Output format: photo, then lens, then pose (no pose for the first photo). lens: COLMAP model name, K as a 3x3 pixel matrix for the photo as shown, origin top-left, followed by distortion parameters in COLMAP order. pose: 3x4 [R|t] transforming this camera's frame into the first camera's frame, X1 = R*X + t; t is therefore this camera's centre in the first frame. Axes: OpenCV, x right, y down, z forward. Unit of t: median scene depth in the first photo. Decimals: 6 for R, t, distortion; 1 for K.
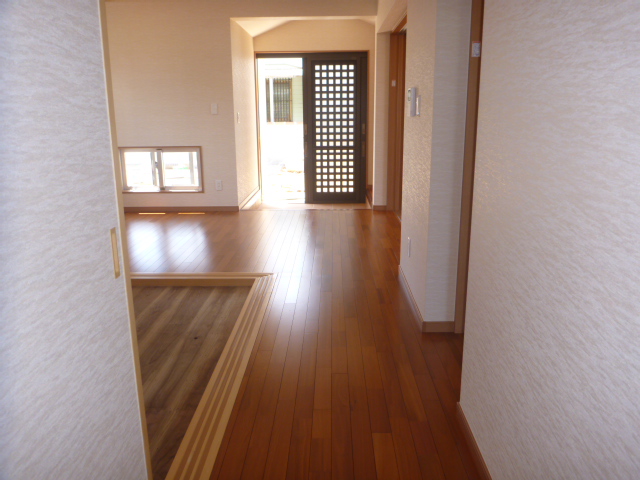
lens RADIAL K [[521.9, 0, 317.9], [0, 521.9, 237.6], [0, 0, 1]] dist [-0.040940, -0.006696]
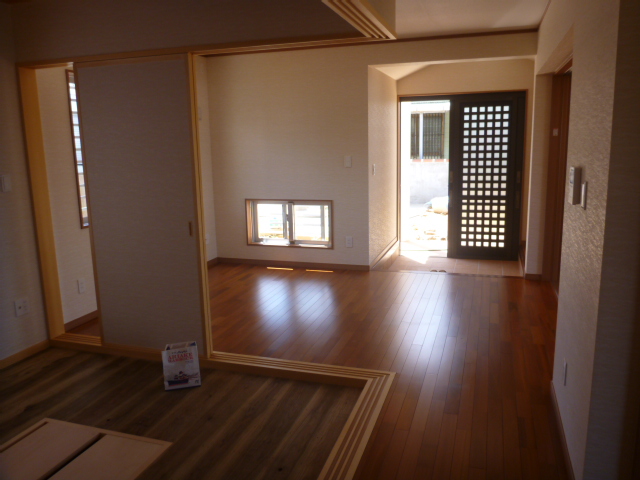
lens RADIAL K [[521.9, 0, 317.8], [0, 521.9, 237.2], [0, 0, 1]] dist [-0.040940, -0.006696]
pose [[0.958304, 0.040084, -0.282927, 0.018588], [-0.054680, 0.997539, -0.043877, -0.064281], [0.280472, 0.057518, 0.958137, 0.089662]]
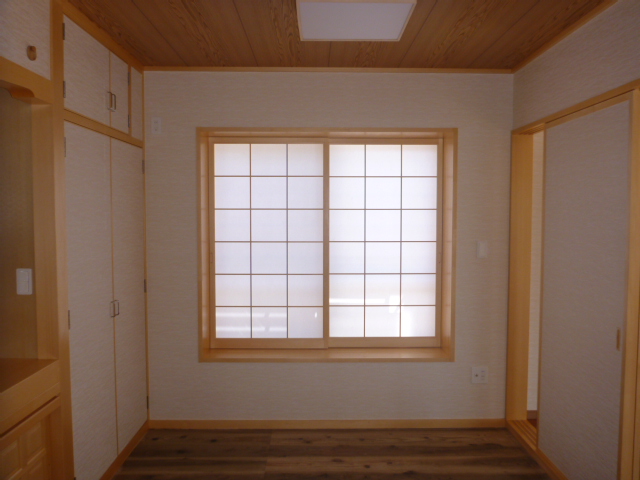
lens RADIAL K [[521.9, 0, 318.8], [0, 521.9, 239.2], [0, 0, 1]] dist [-0.040940, -0.006696]
pose [[0.046314, 0.060165, -0.997113, 0.090597], [-0.239821, 0.969661, 0.047369, -0.122675], [0.969712, 0.236935, 0.059338, 0.310174]]
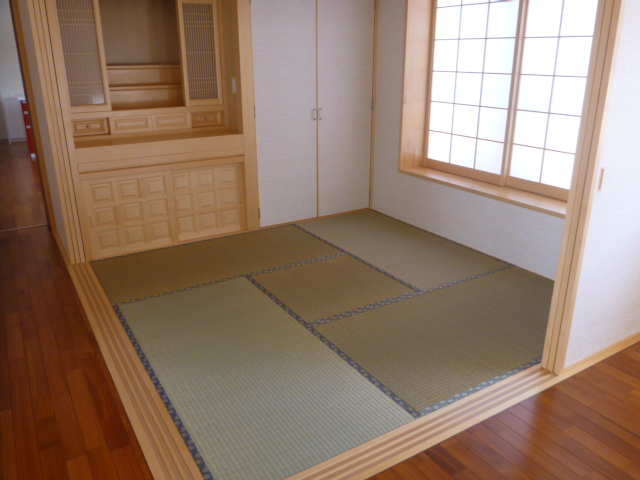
lens RADIAL K [[521.9, 0, 319.2], [0, 521.9, 243.2], [0, 0, 1]] dist [-0.040940, -0.006696]
pose [[-0.839771, 0.190997, -0.508237, -0.008395], [-0.121314, 0.846408, 0.518532, -0.200713], [0.529214, 0.497105, -0.687619, 0.710225]]
